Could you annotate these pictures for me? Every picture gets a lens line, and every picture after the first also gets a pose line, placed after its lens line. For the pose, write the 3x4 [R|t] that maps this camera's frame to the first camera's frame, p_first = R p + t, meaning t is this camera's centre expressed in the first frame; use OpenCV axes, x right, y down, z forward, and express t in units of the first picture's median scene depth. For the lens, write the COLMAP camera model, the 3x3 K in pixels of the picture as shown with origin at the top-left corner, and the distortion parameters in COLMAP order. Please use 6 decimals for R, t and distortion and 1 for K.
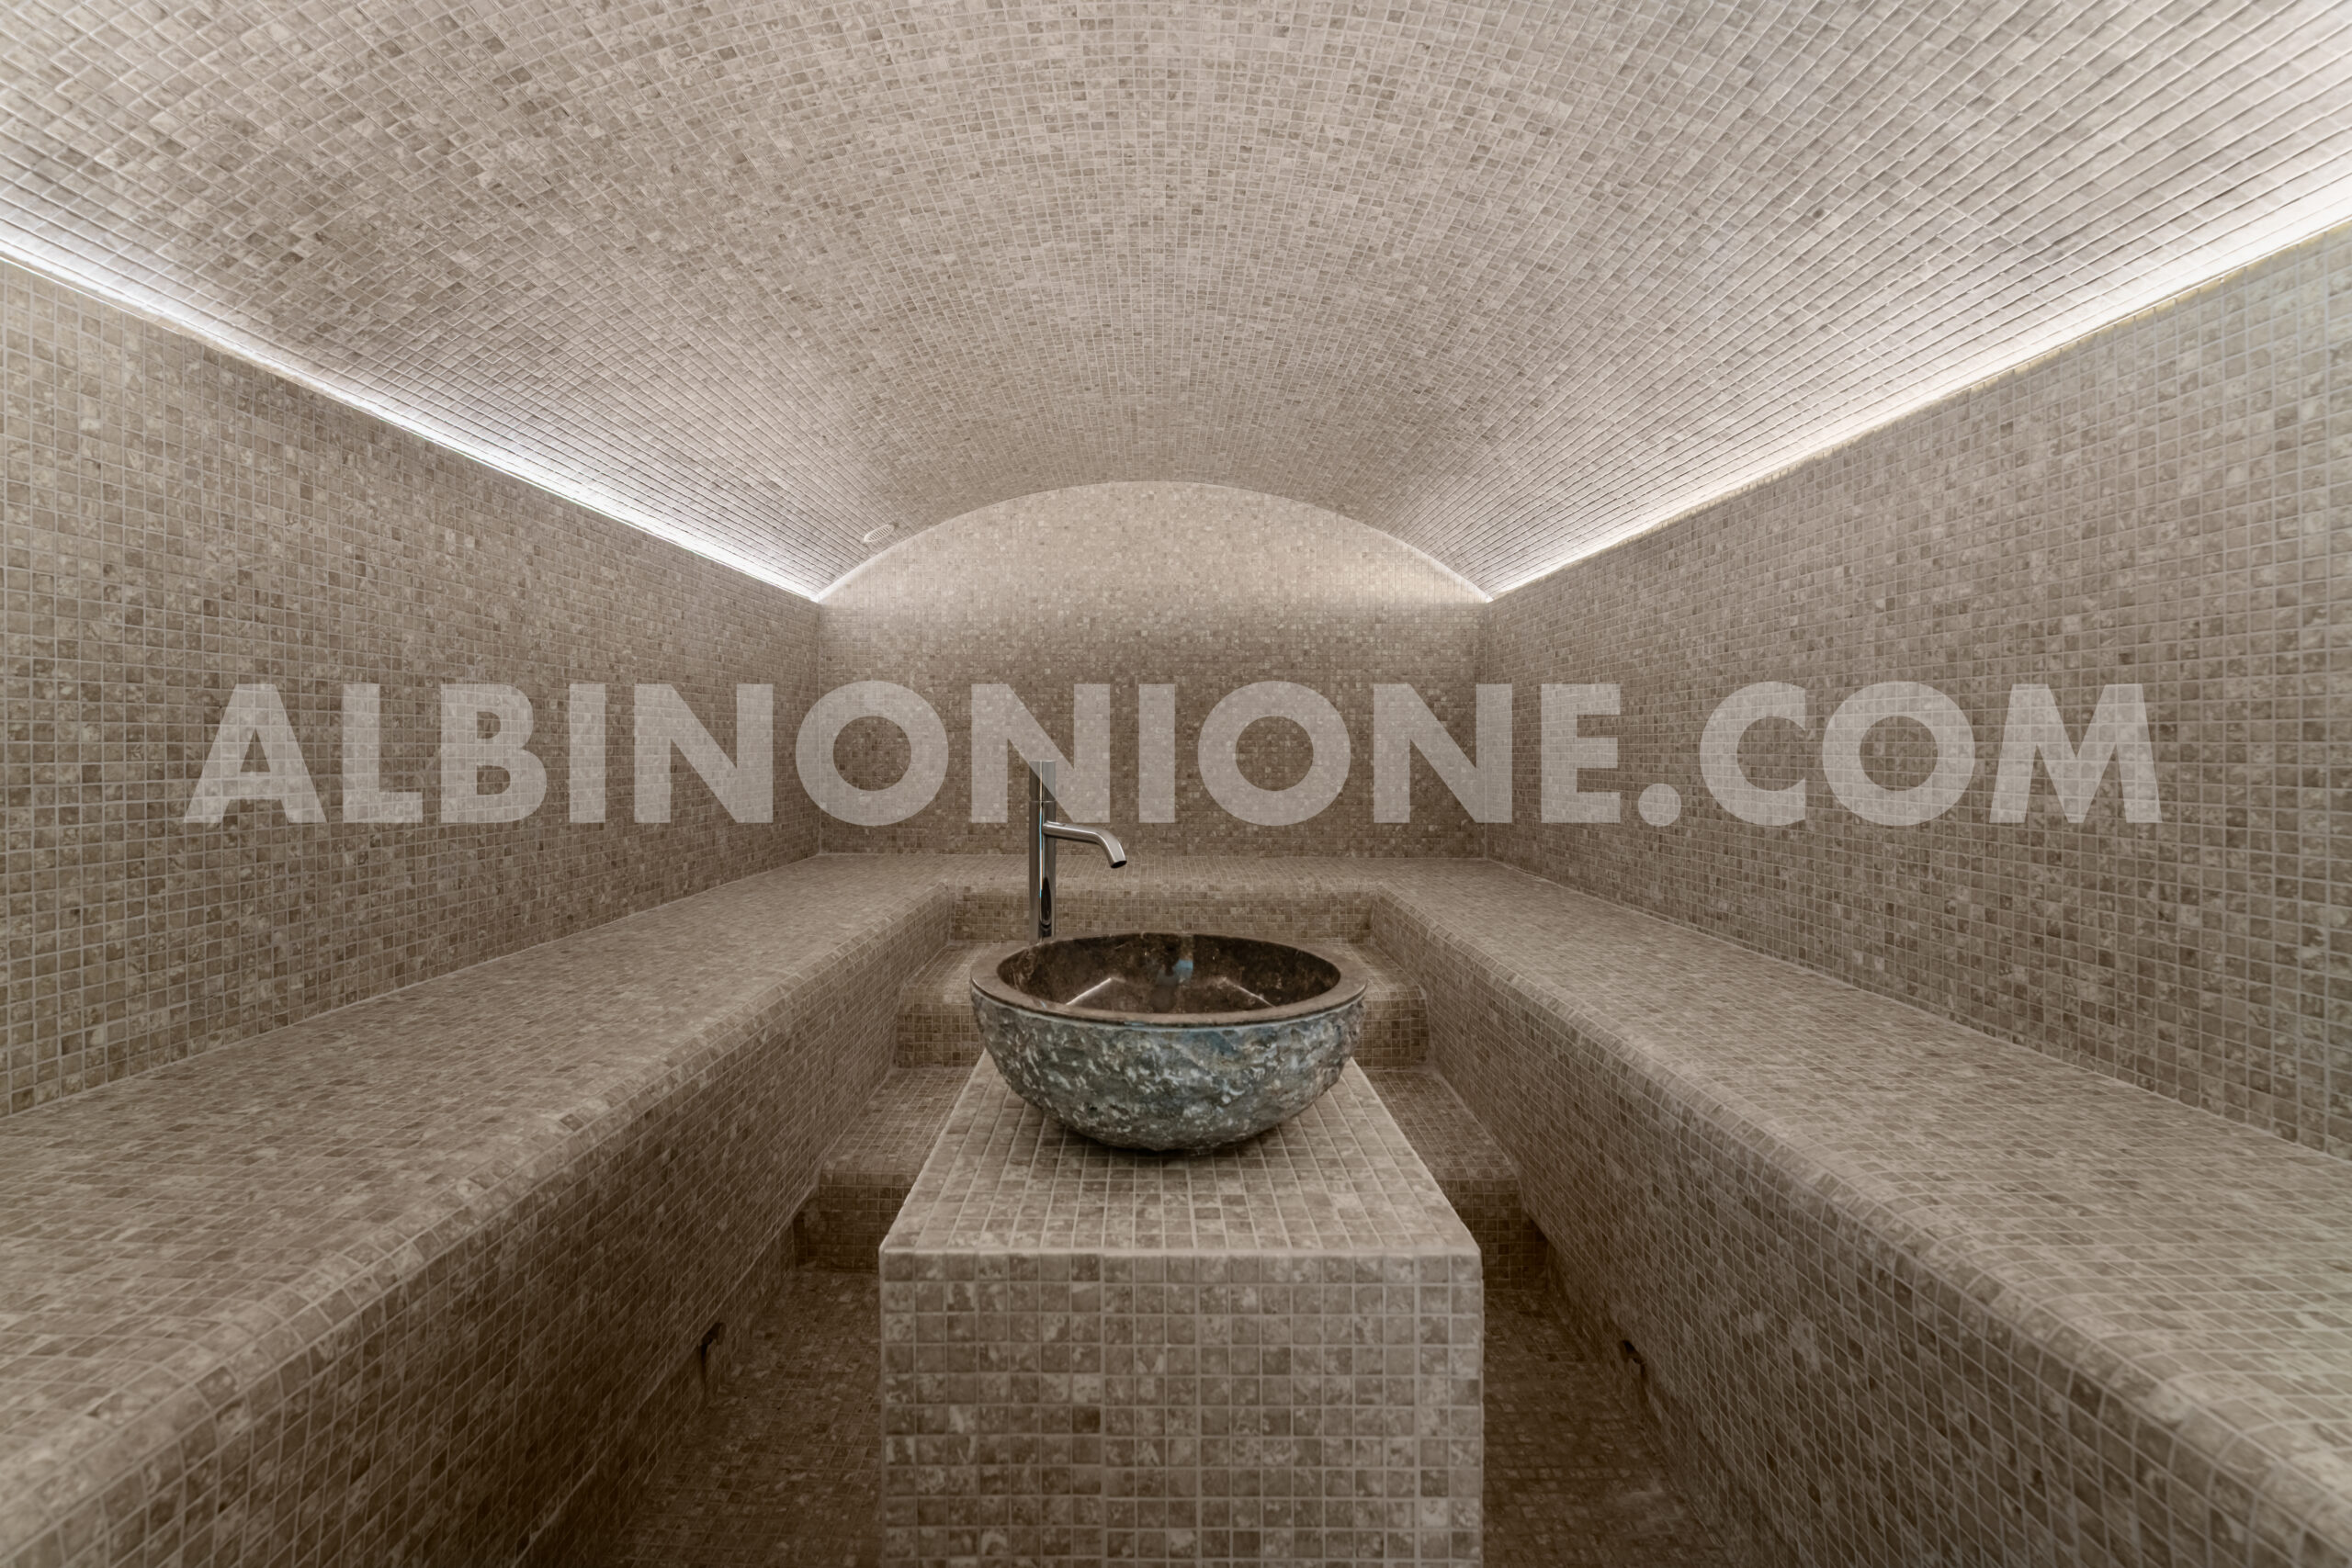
lens RADIAL K [[946.7, 0, 1179.2], [0, 946.7, 744.7], [0, 0, 1]] dist [0.001505, -0.000103]
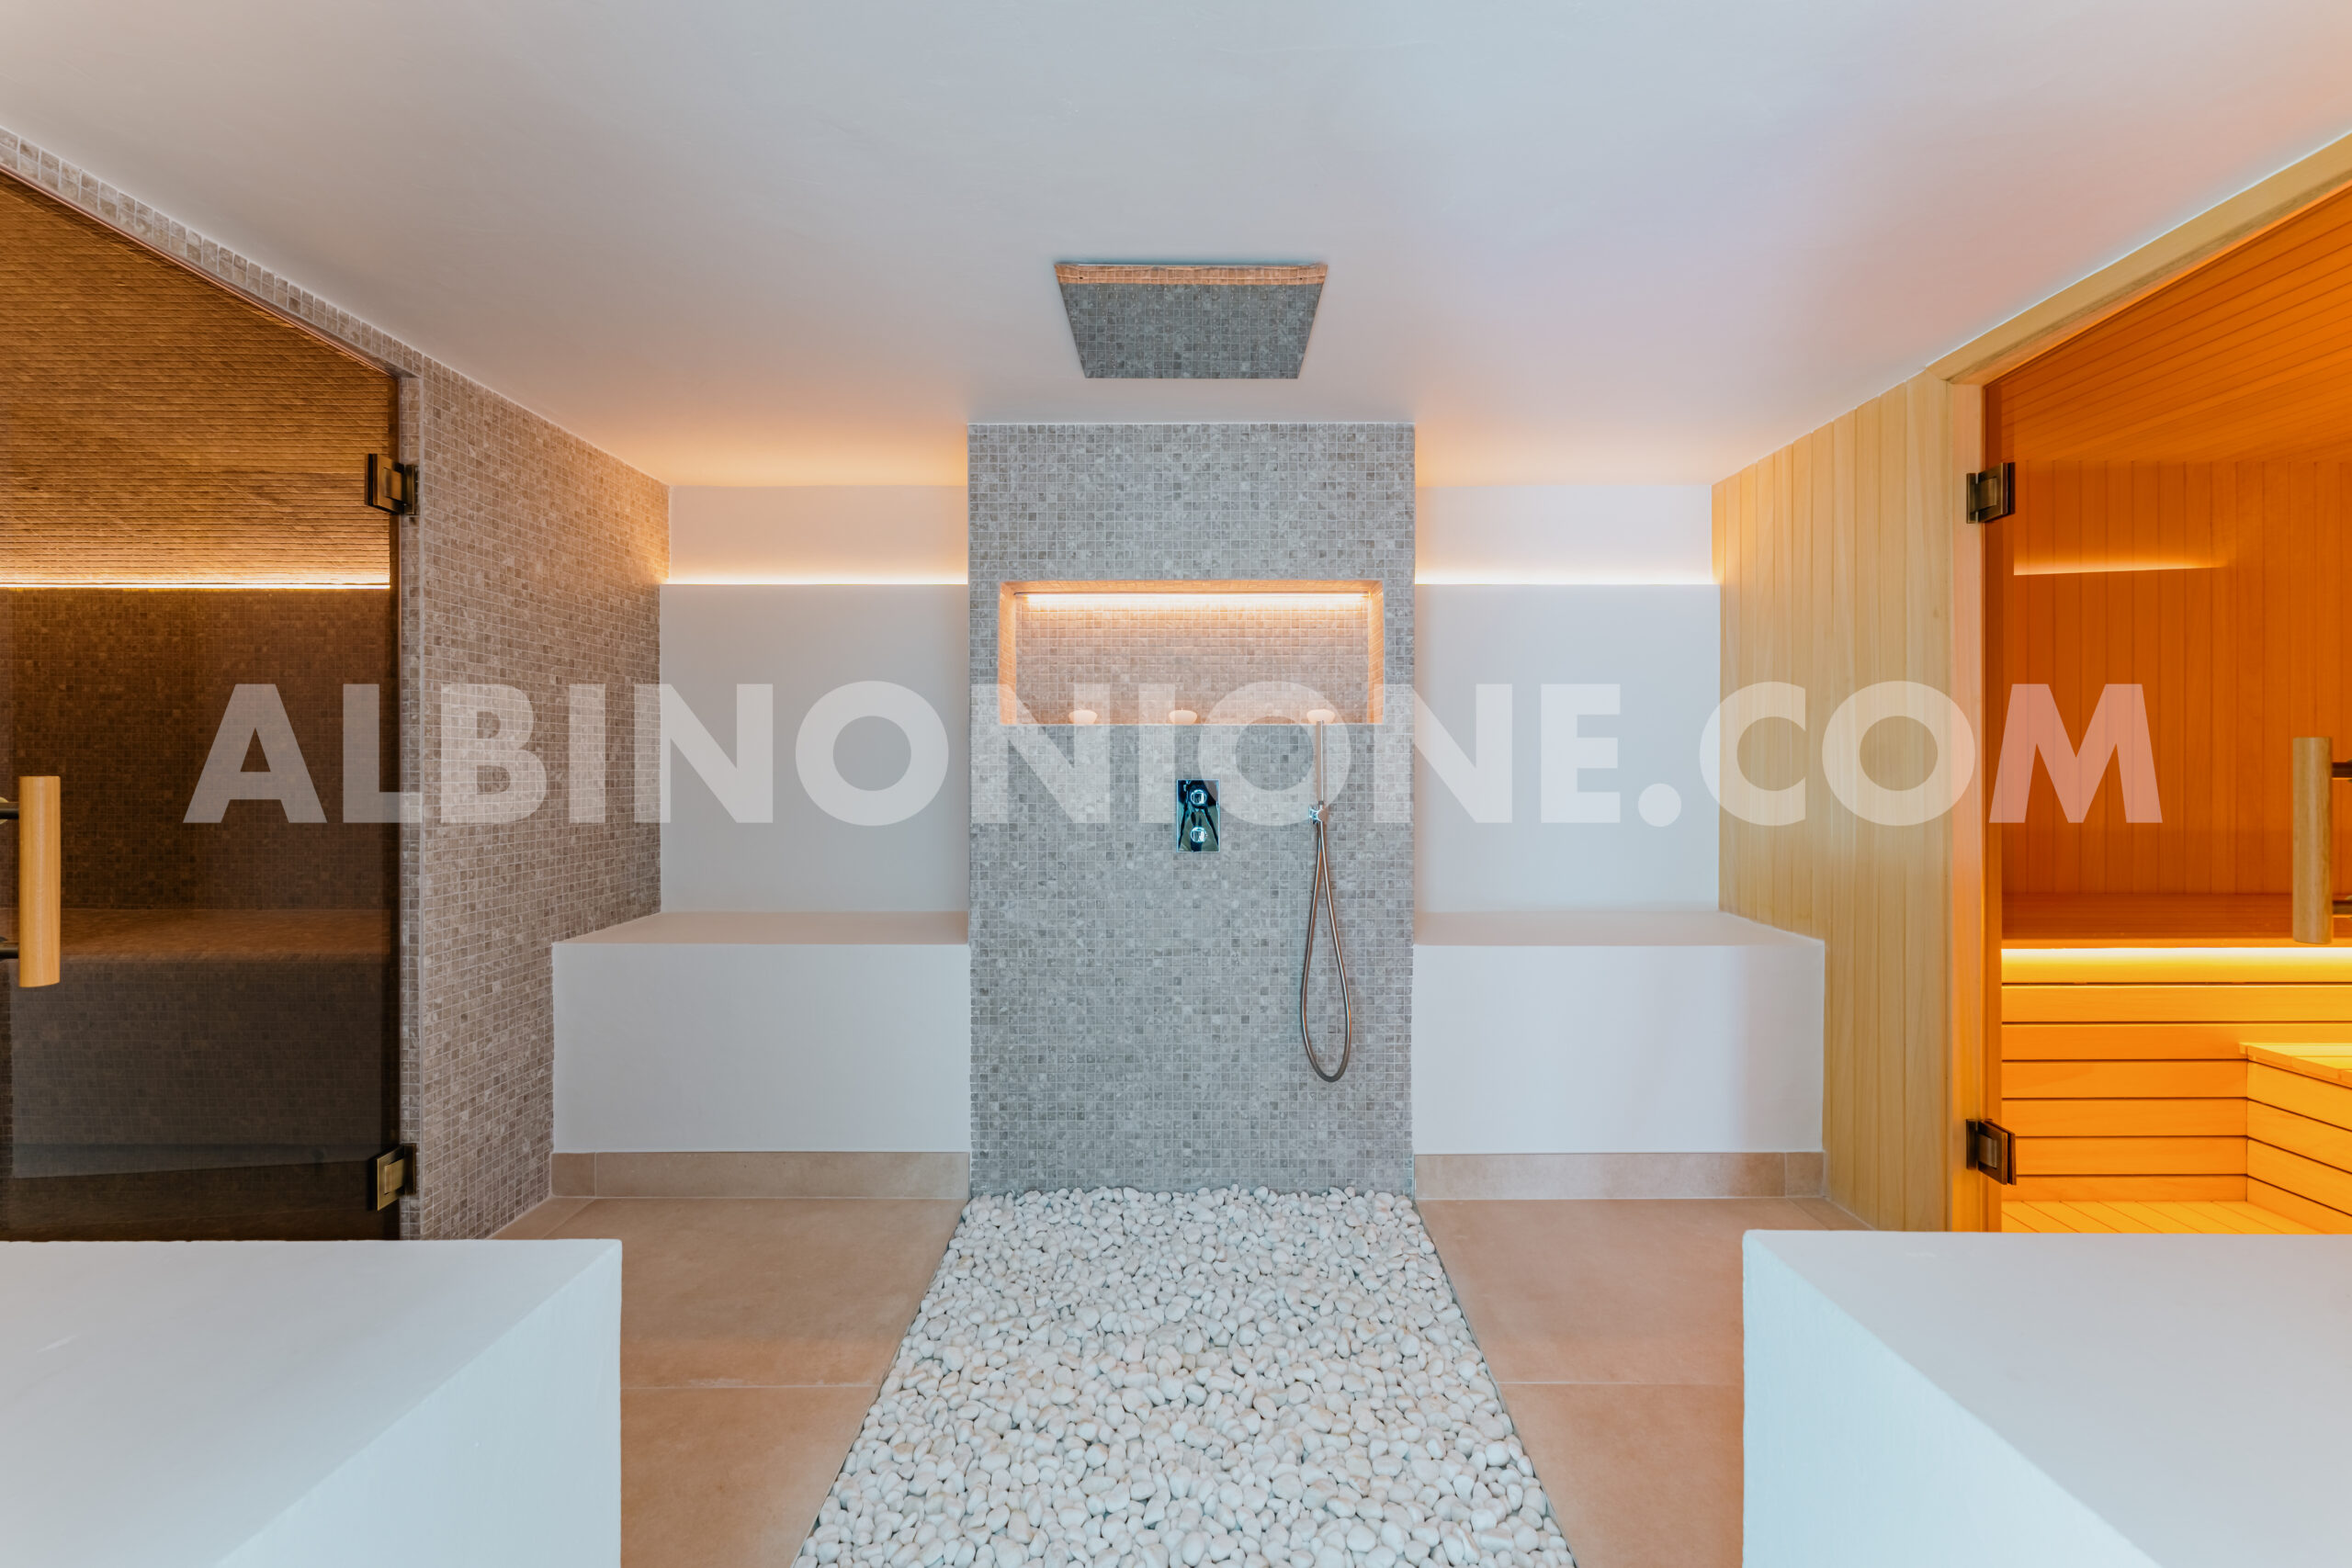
lens RADIAL K [[946.7, 0, 1179.8], [0, 946.7, 763.6], [0, 0, 1]] dist [0.001505, -0.000103]
pose [[0.006058, -0.004557, 0.999971, -1.218942], [-0.001959, 0.999988, 0.004569, -0.021927], [-0.999980, -0.001987, 0.006049, -1.312670]]
